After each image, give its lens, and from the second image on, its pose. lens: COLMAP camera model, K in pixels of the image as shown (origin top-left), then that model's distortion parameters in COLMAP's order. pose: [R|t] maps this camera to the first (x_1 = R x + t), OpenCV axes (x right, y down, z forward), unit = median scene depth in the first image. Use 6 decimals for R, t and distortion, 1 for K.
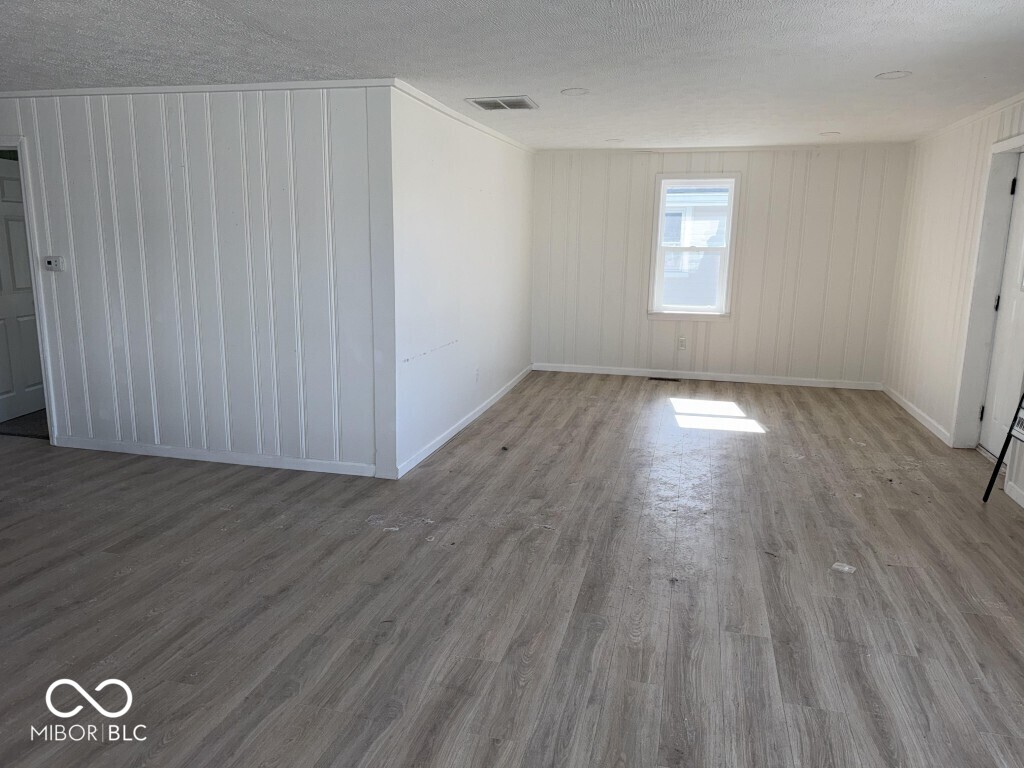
lens RADIAL K [[711.5, 0, 519.2], [0, 711.5, 381.3], [0, 0, 1]] dist [0.114874, -0.172132]
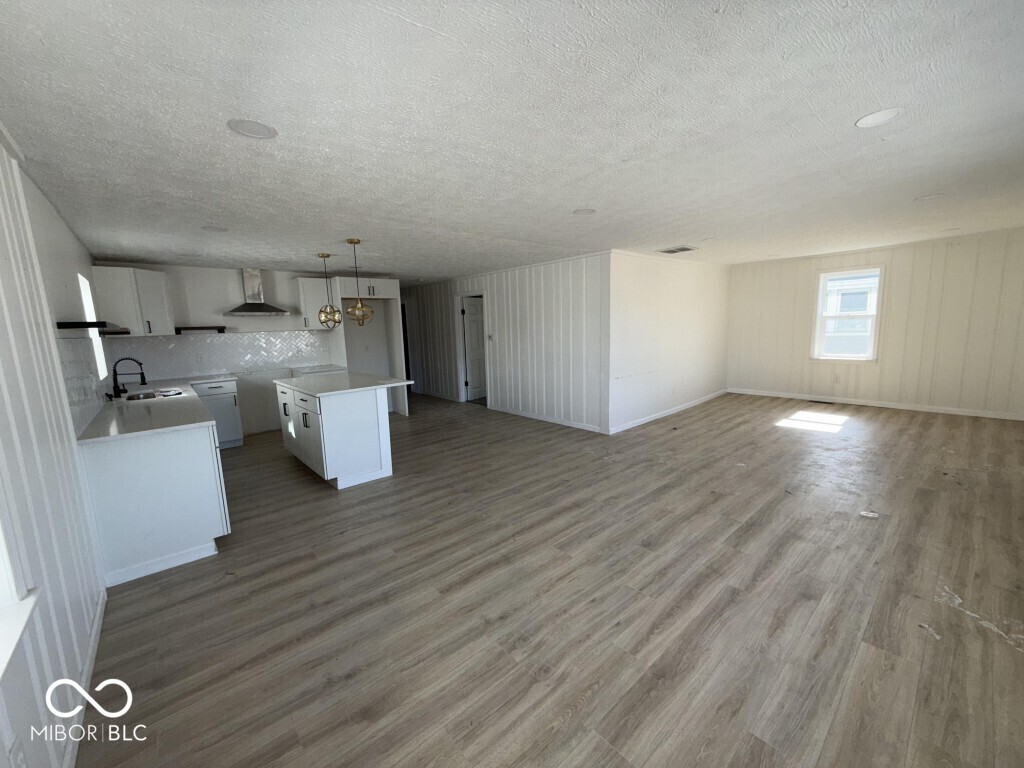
lens RADIAL K [[405.2, 0, 512.0], [0, 405.2, 384.0], [0, 0, 1]] dist [-0.000300, 0.000040]
pose [[0.820270, 0.038859, -0.570655, 0.276207], [-0.062967, 0.997760, -0.022567, 0.034355], [0.568500, 0.054443, 0.820880, -0.149622]]
